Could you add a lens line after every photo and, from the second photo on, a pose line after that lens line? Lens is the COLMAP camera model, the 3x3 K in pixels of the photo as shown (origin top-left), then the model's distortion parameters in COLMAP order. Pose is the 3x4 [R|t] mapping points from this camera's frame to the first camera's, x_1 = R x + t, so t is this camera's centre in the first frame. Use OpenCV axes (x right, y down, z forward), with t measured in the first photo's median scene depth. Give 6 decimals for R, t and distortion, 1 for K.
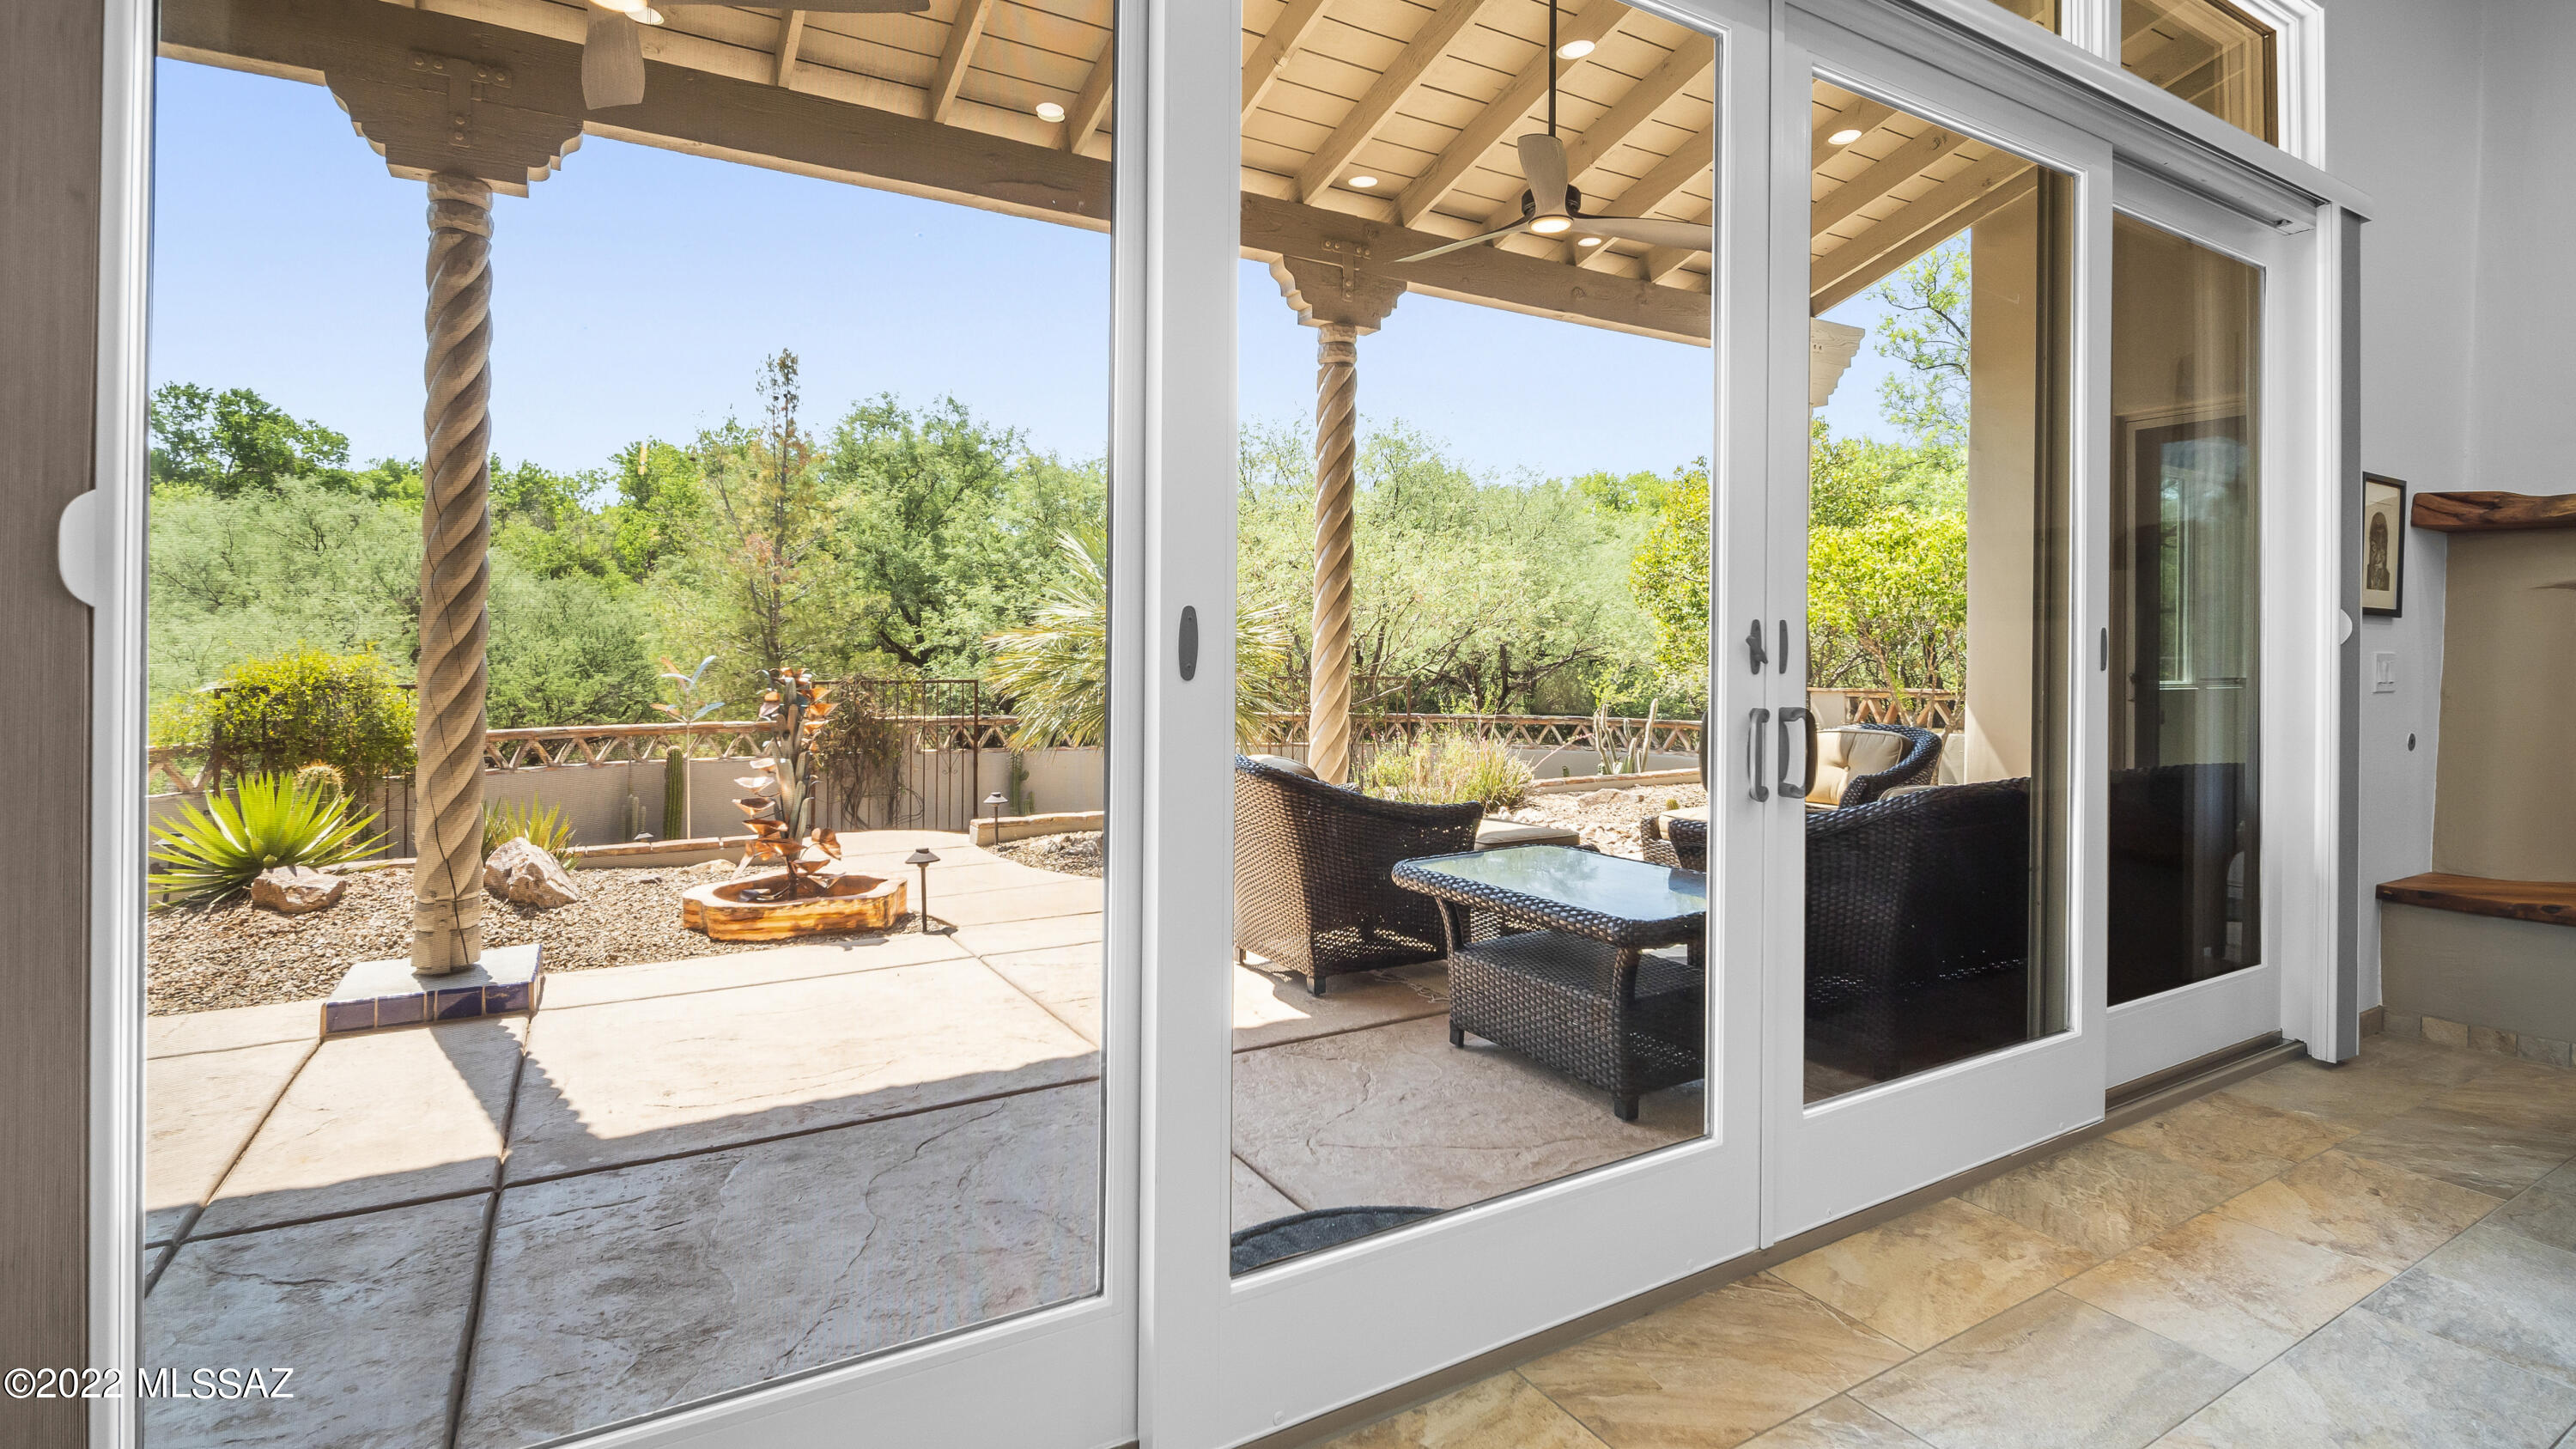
lens RADIAL K [[1192.0, 0, 1281.5], [0, 1192.0, 641.3], [0, 0, 1]] dist [-0.001805, -0.002409]
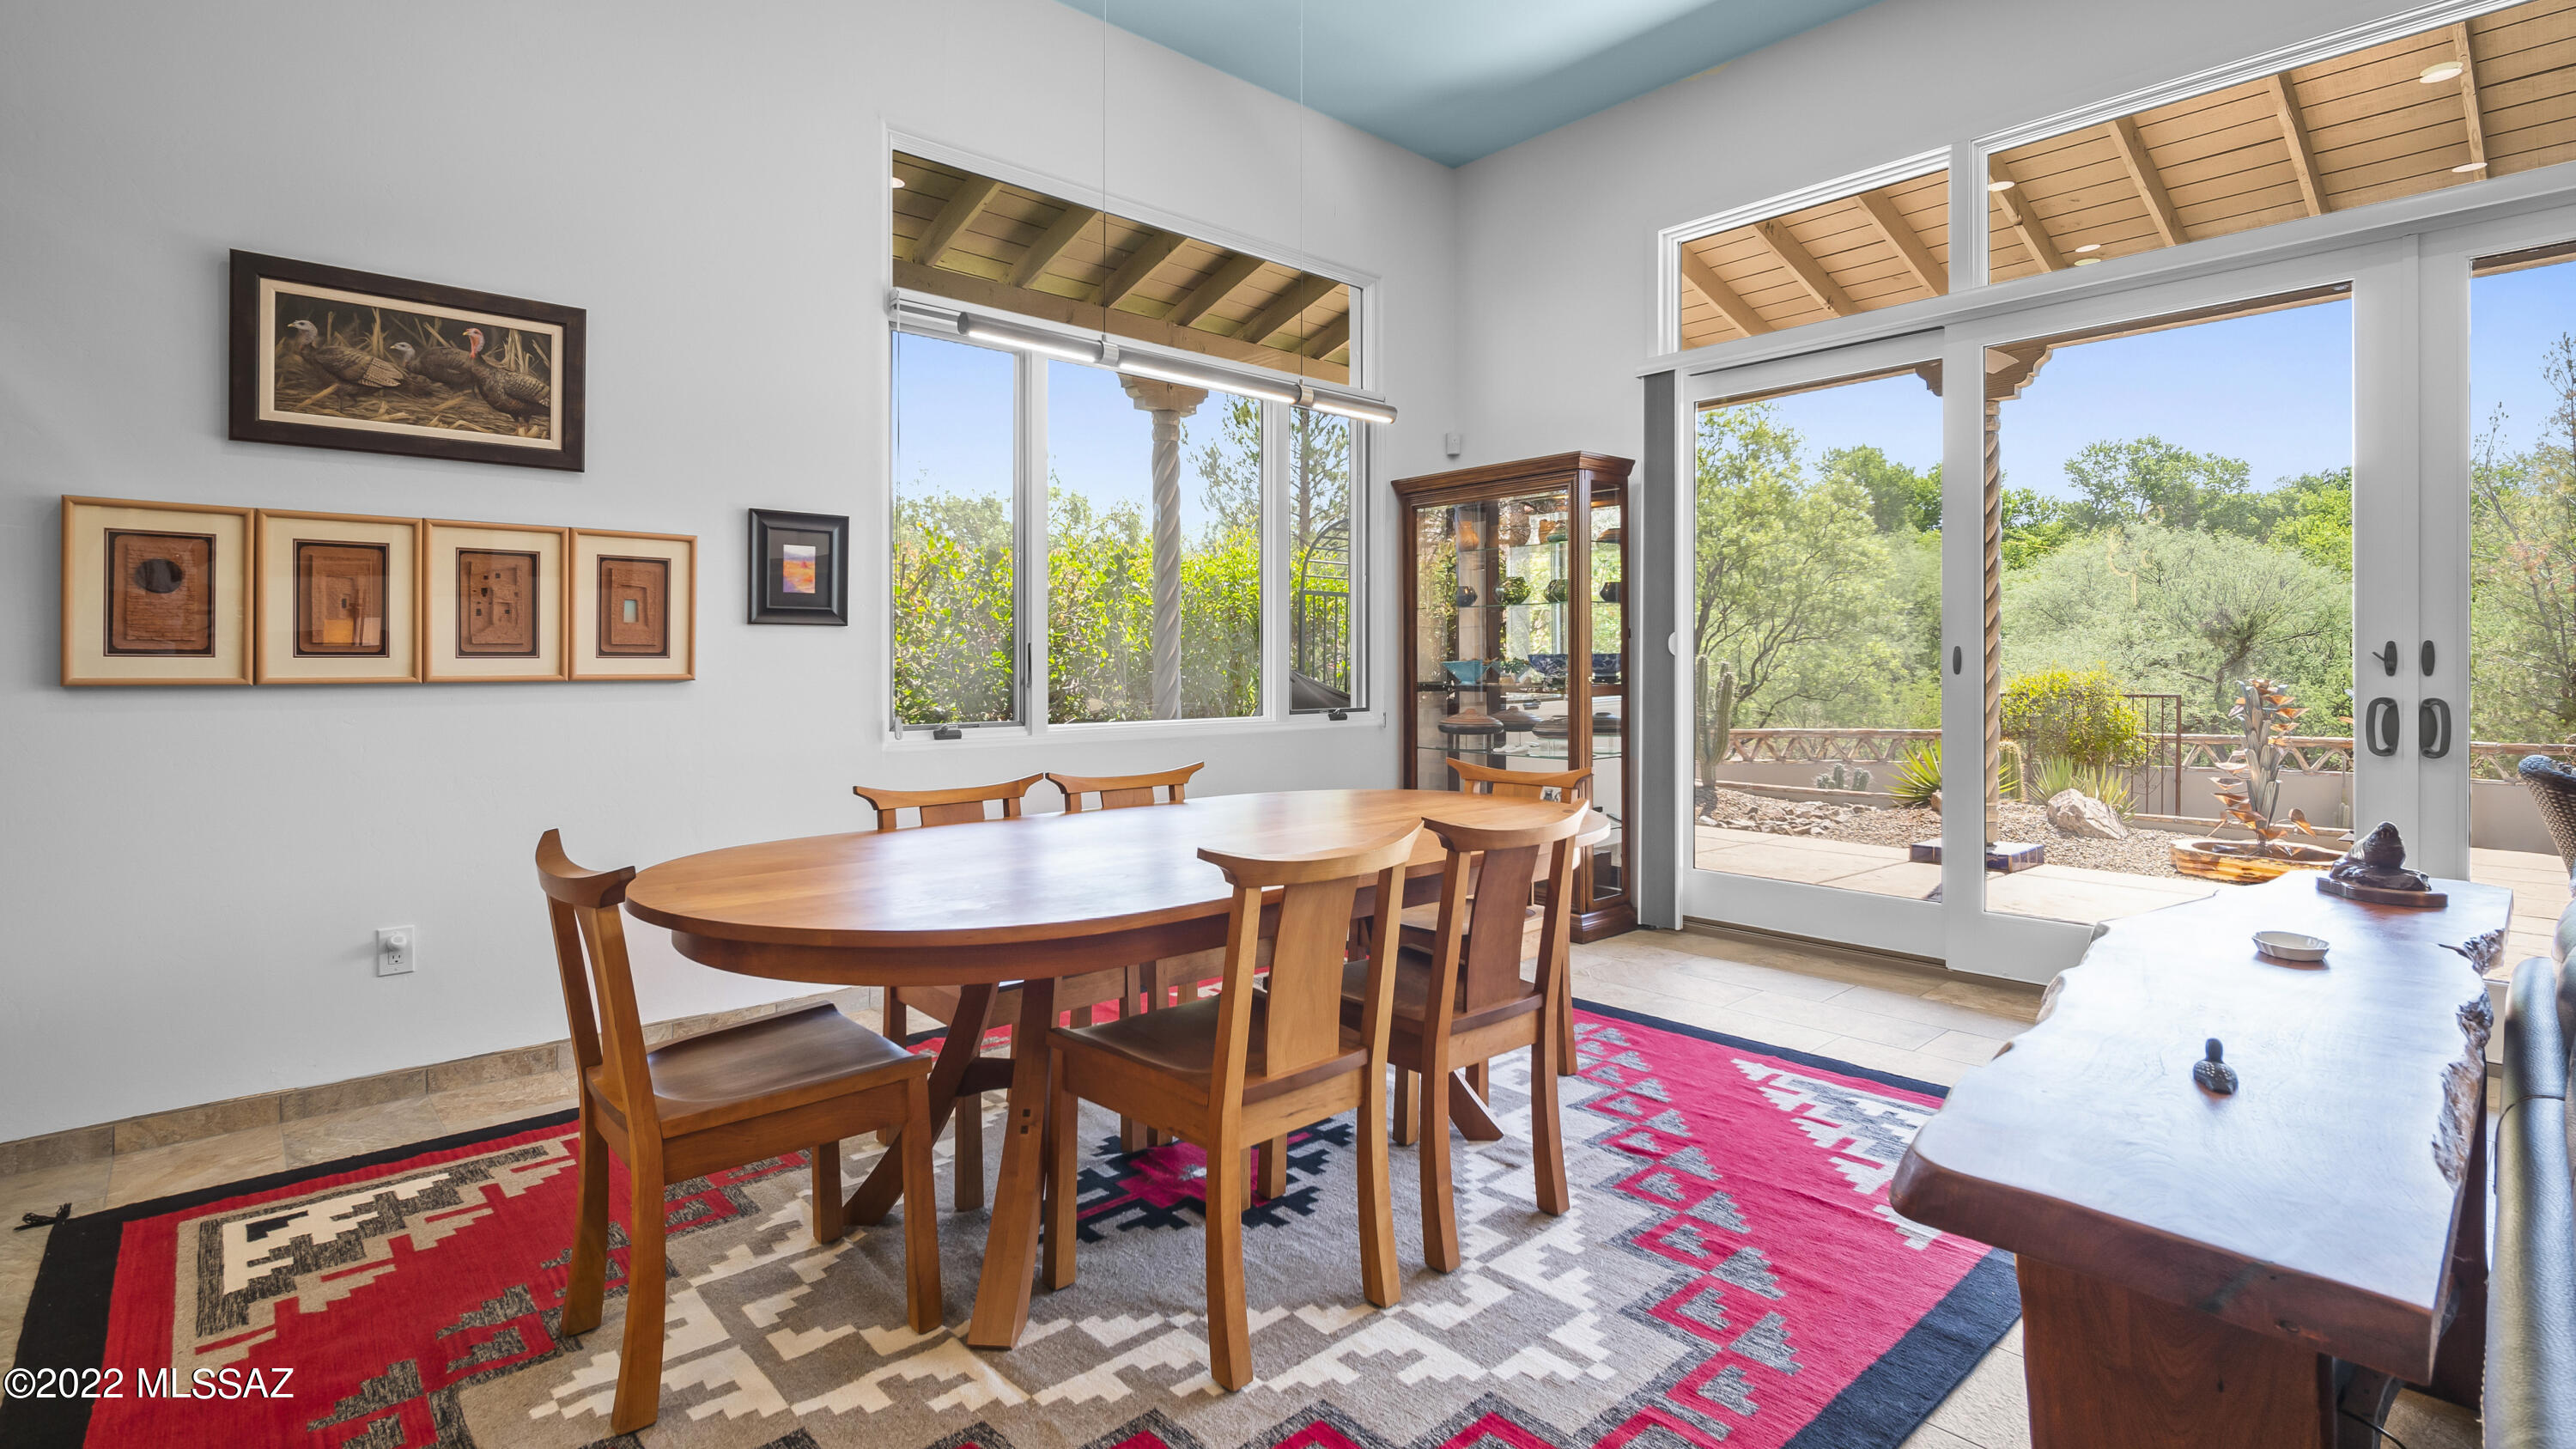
lens RADIAL K [[1192.0, 0, 1319.1], [0, 1192.0, 667.1], [0, 0, 1]] dist [-0.001805, -0.002409]
pose [[0.224470, -0.005482, -0.974466, 0.232074], [0.011544, 0.999929, -0.002966, 0.000549], [0.974413, -0.010584, 0.224517, -0.104625]]
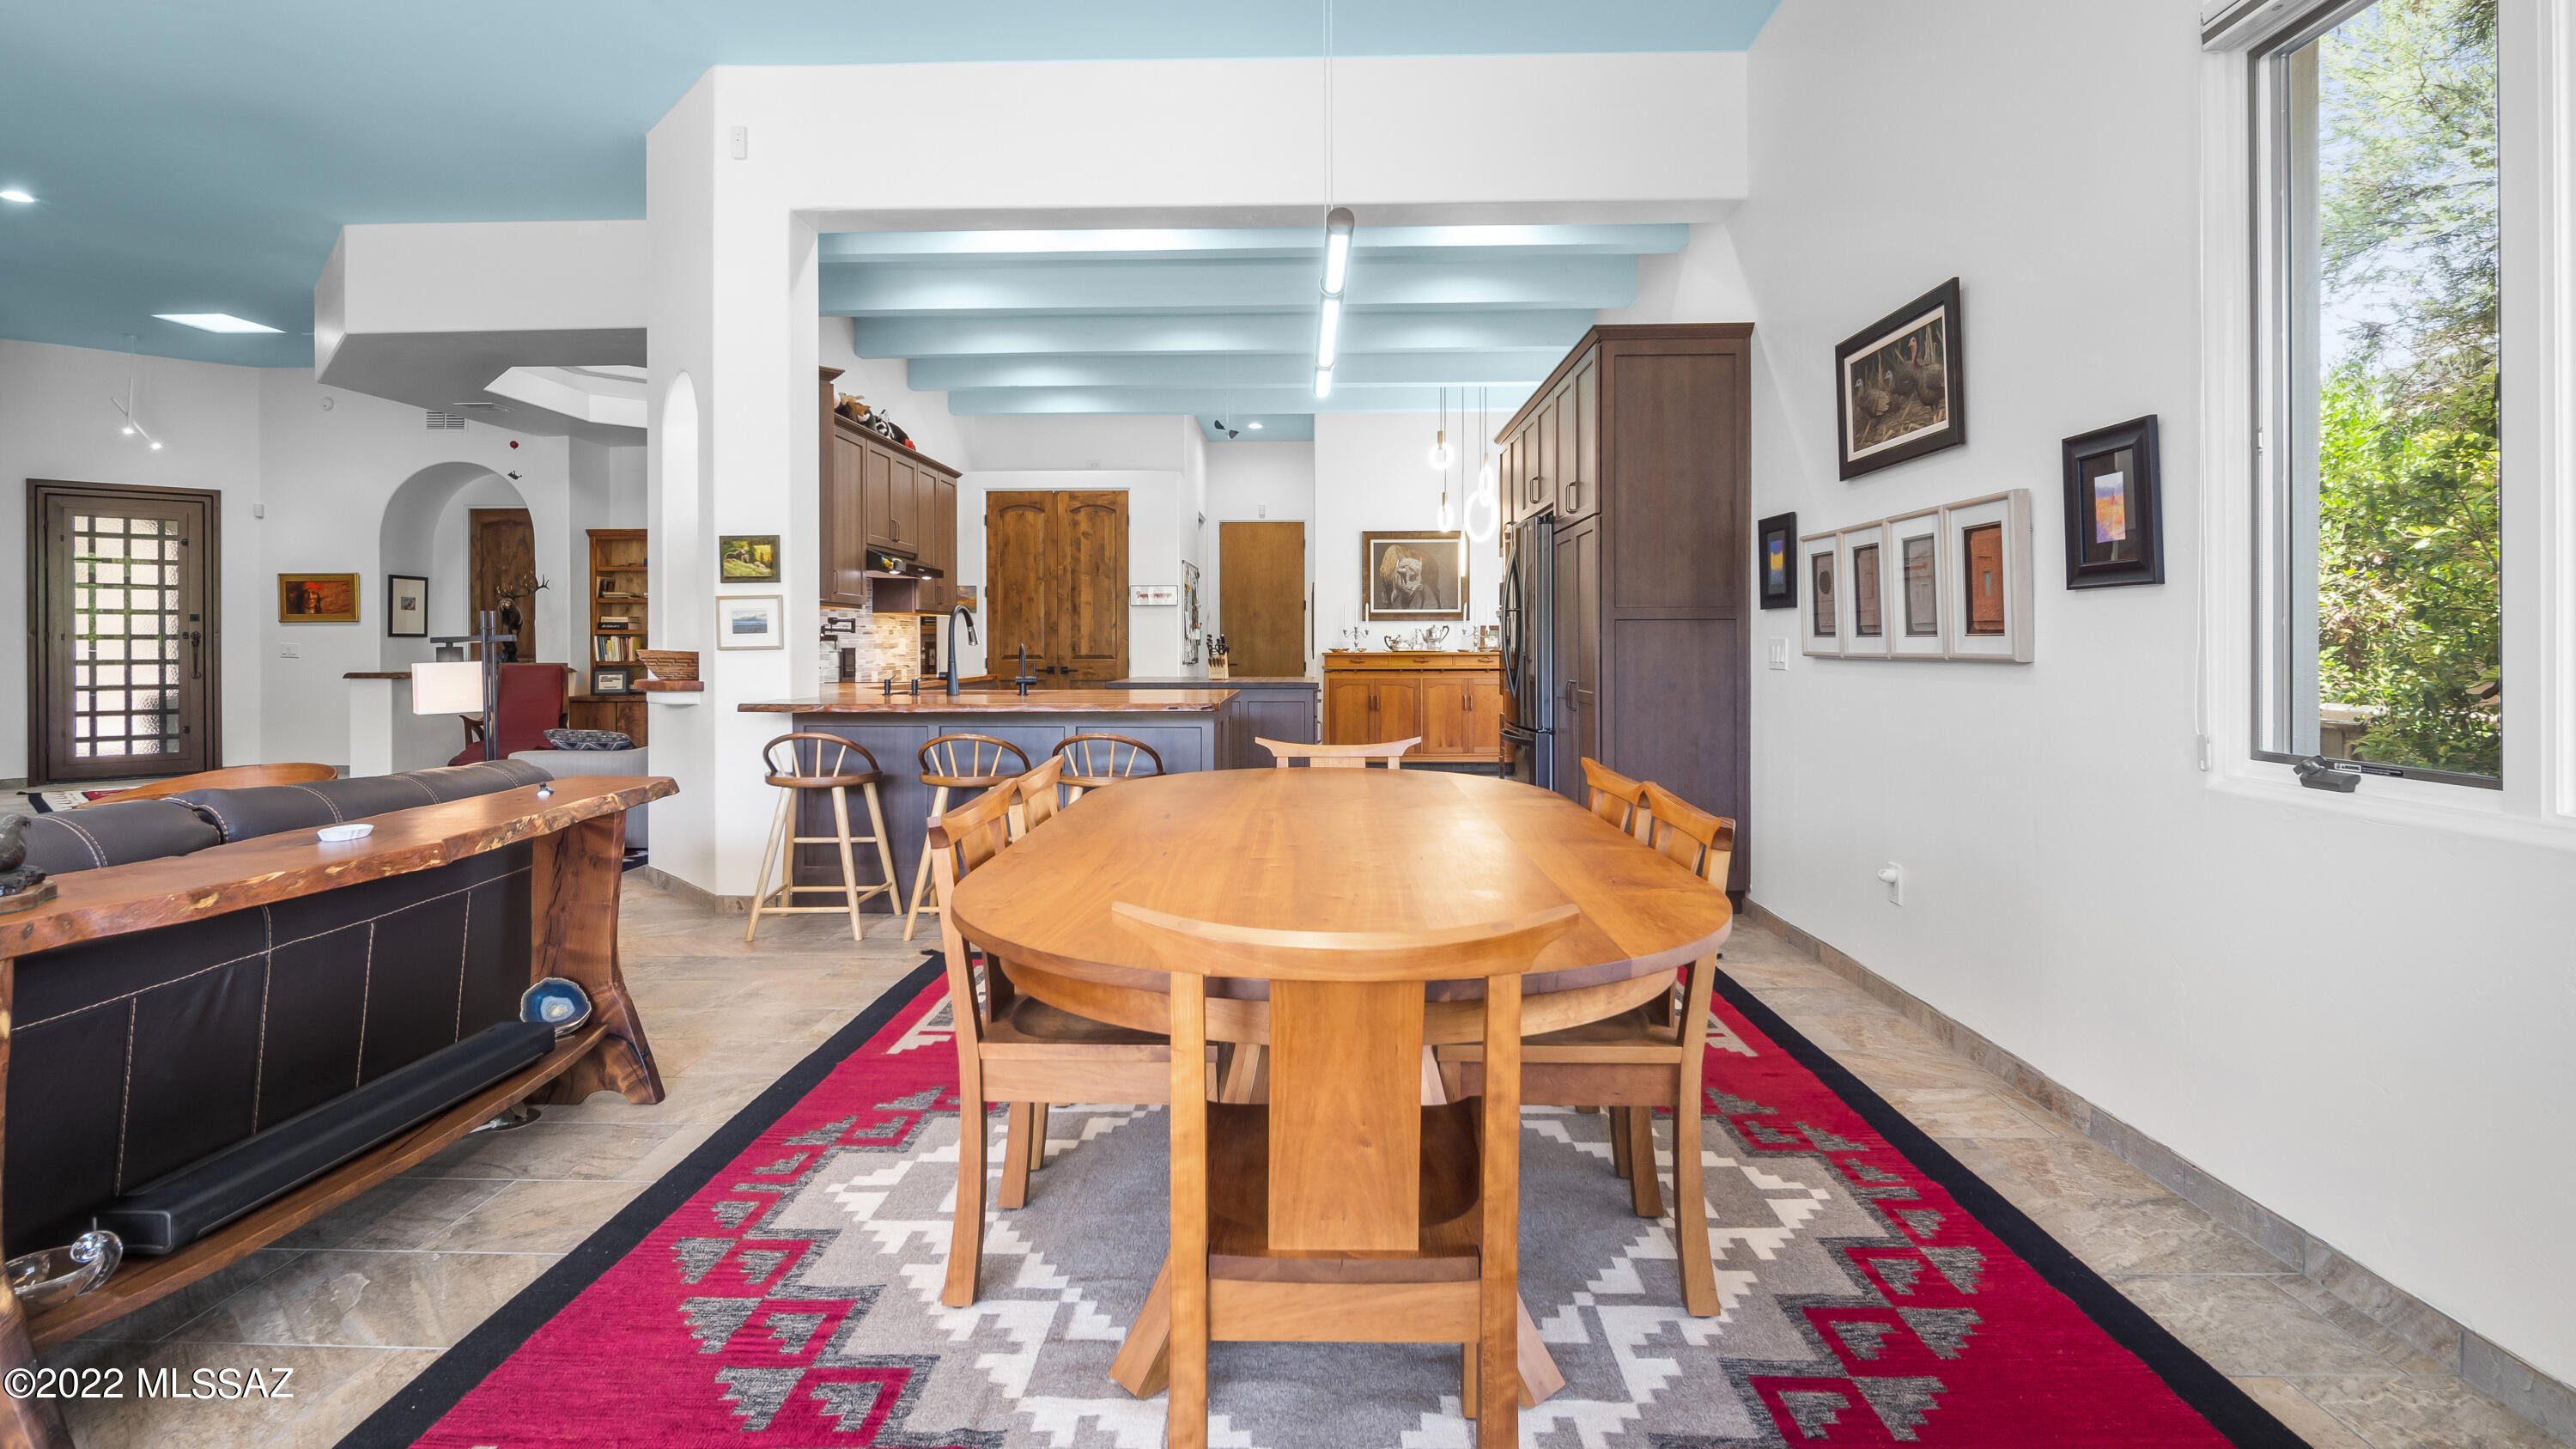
lens RADIAL K [[1192.0, 0, 1284.5], [0, 1192.0, 643.1], [0, 0, 1]] dist [-0.001805, -0.002409]
pose [[-0.850223, -0.004626, 0.526402, -0.019767], [-0.007073, 0.999972, -0.002635, -0.000622], [-0.526375, -0.005964, -0.850232, 0.057350]]
